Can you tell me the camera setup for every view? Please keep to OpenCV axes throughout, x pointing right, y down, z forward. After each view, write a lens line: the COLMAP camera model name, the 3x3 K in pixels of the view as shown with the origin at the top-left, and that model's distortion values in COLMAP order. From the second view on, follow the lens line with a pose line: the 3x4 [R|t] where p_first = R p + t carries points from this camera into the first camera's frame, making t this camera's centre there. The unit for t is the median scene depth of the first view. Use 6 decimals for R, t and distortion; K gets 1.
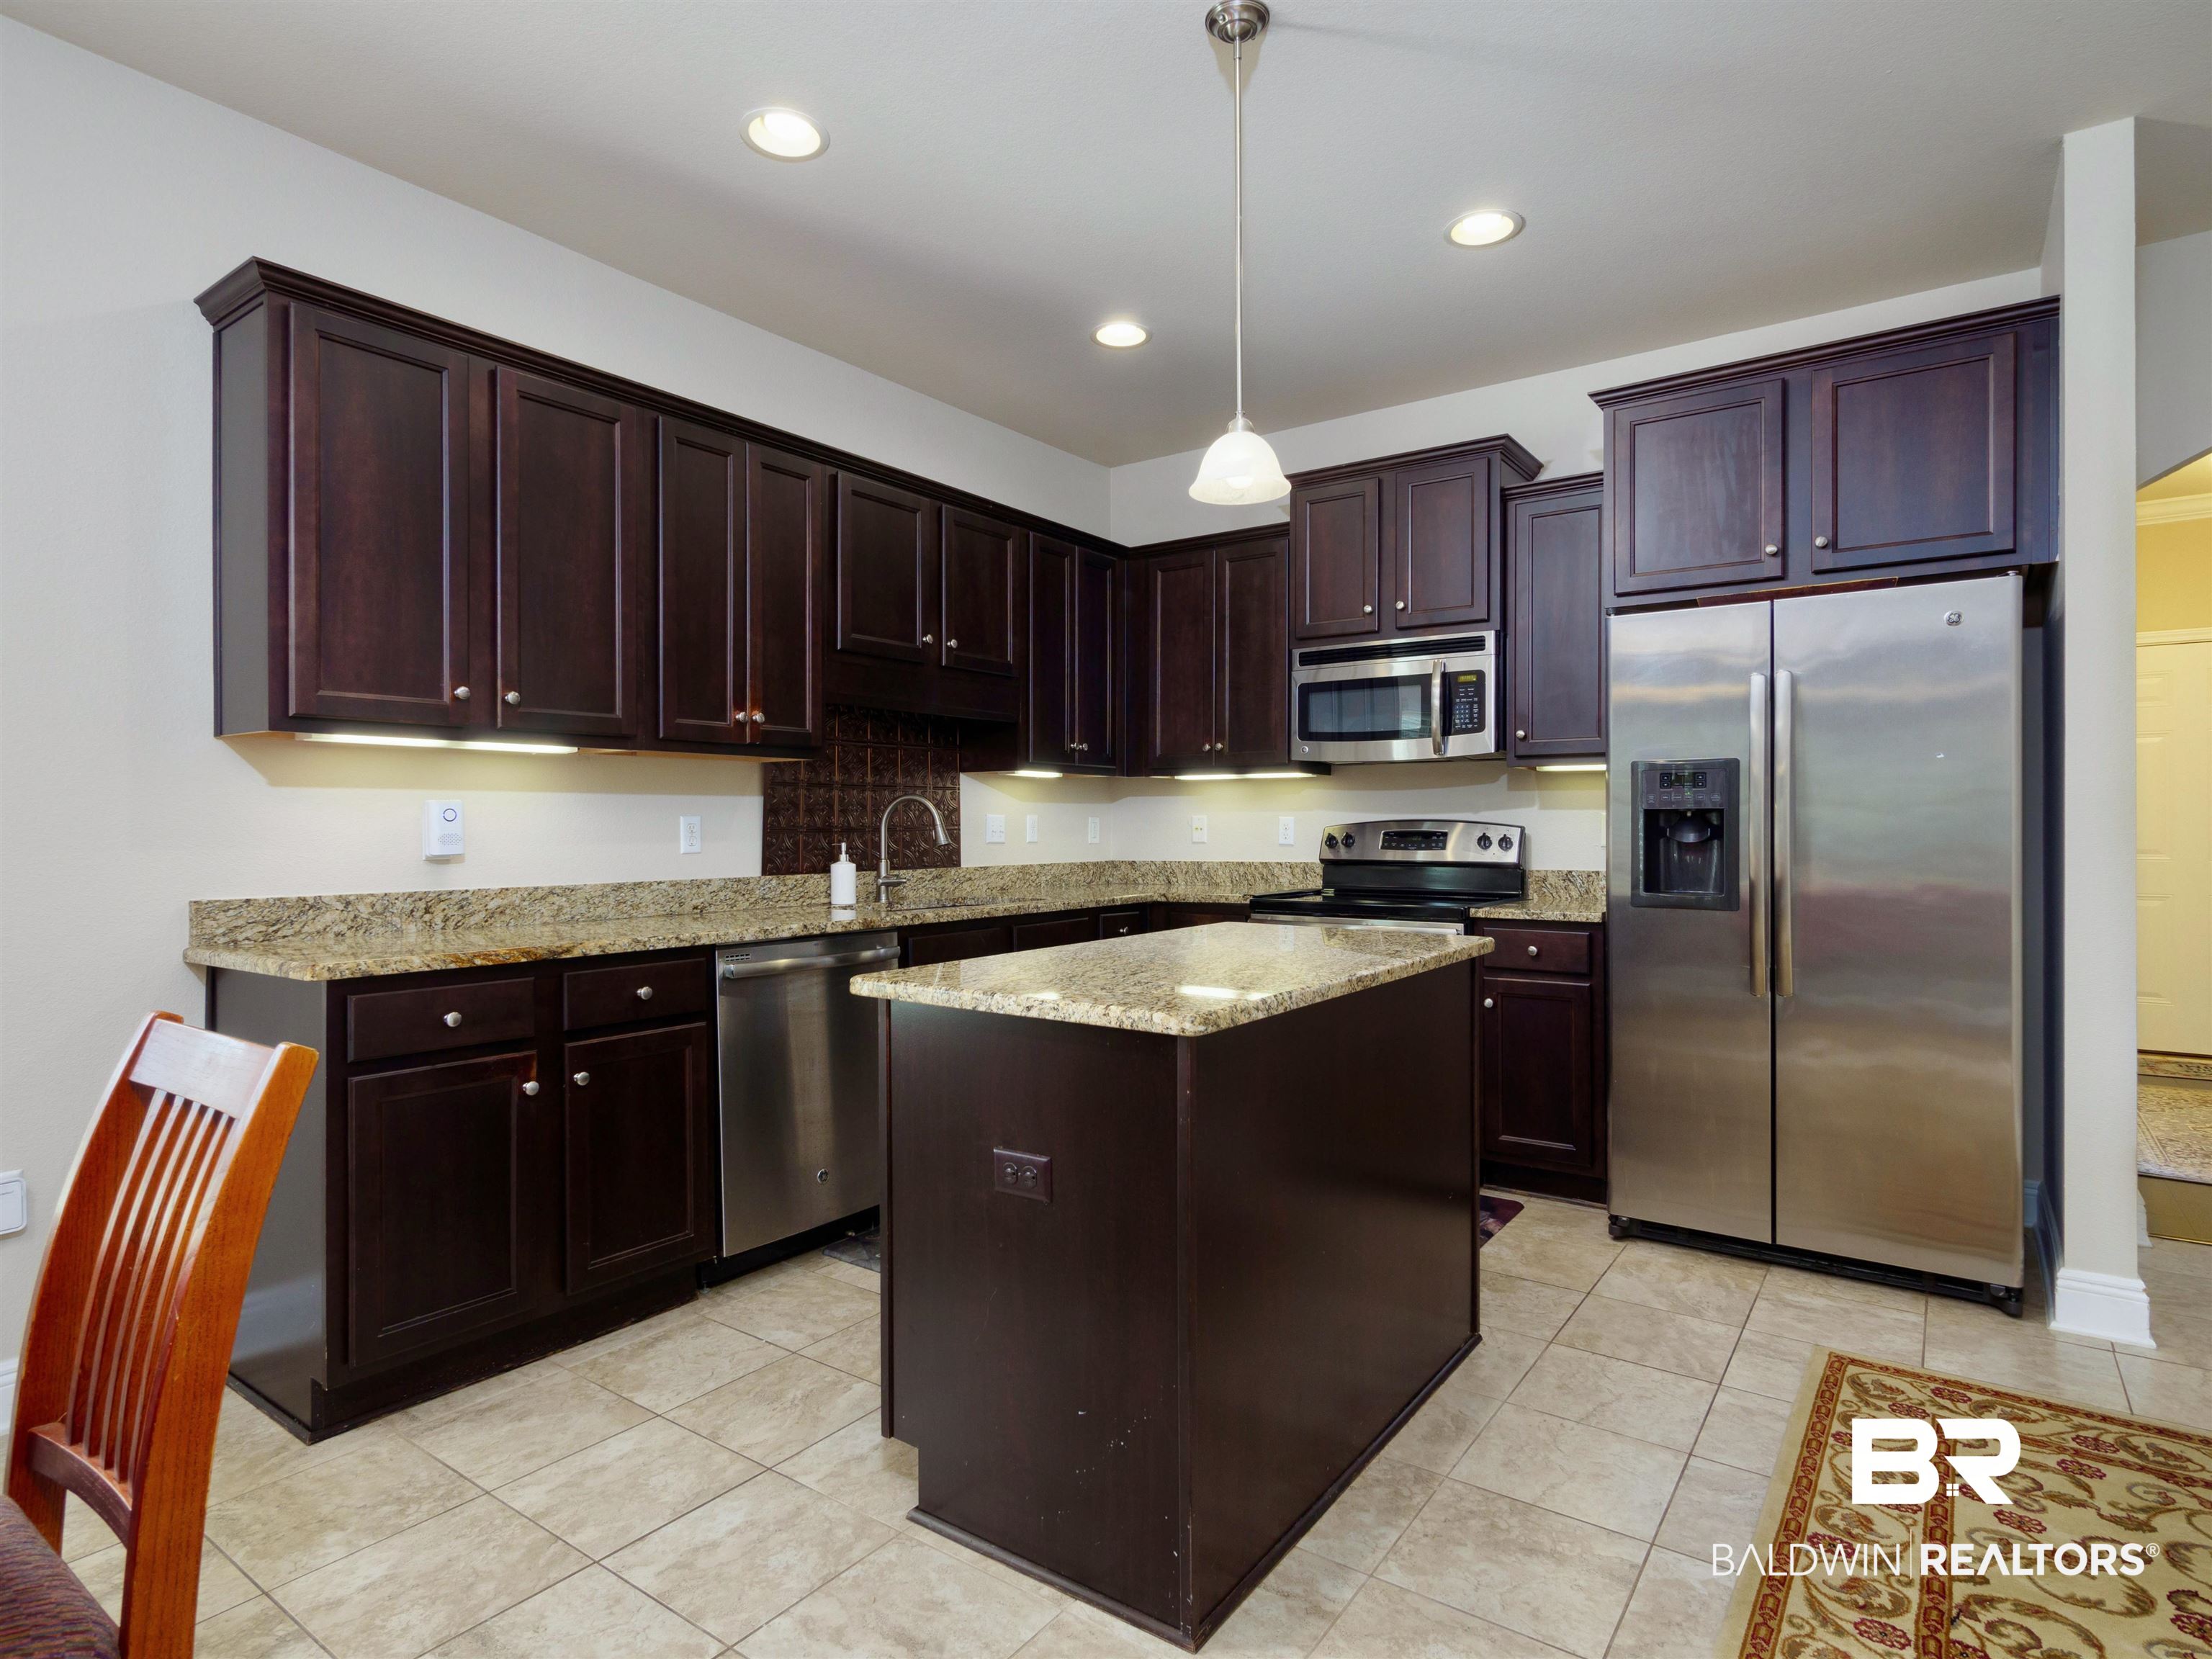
lens RADIAL K [[1162.2, 0, 1099.5], [0, 1162.2, 823.5], [0, 0, 1]] dist [-0.003435, -0.001834]
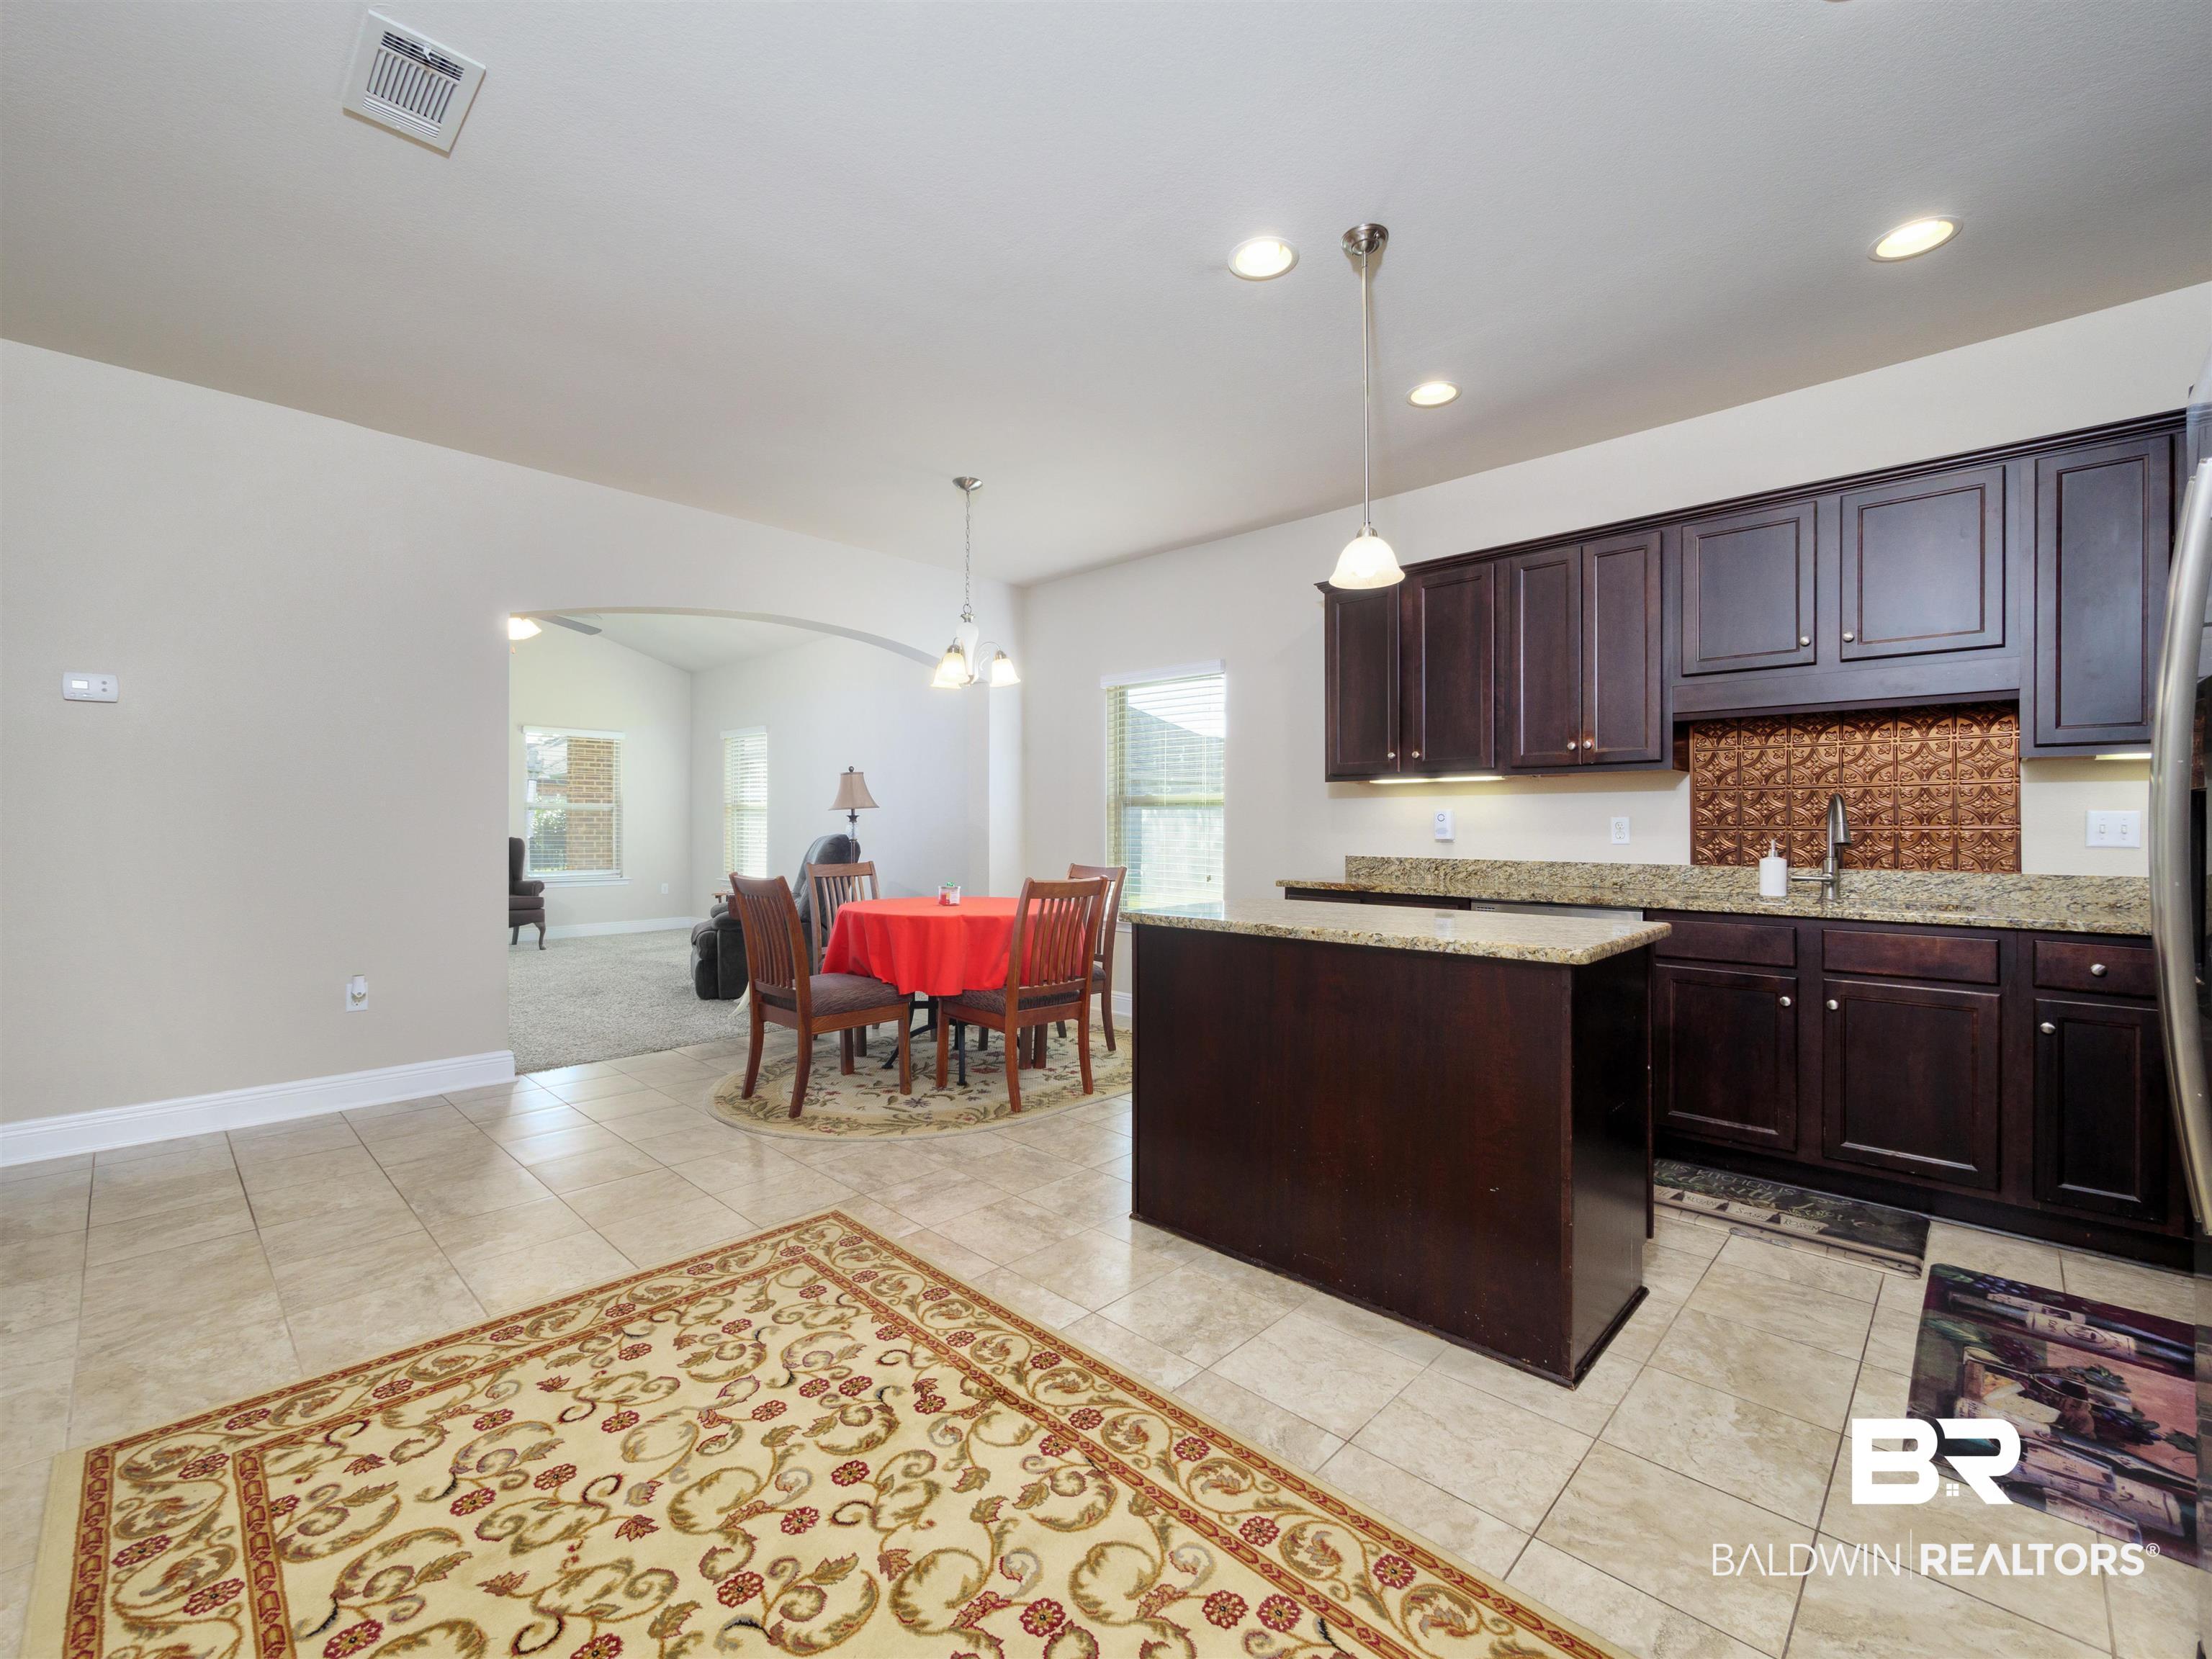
lens RADIAL K [[940.1, 0, 1096.1], [0, 940.1, 826.5], [0, 0, 1]] dist [-0.000854, -0.000053]
pose [[-0.131134, 0.008621, -0.991327, 0.873395], [0.004870, 0.999956, 0.008051, -0.007153], [0.991353, -0.003772, -0.131170, 0.569892]]
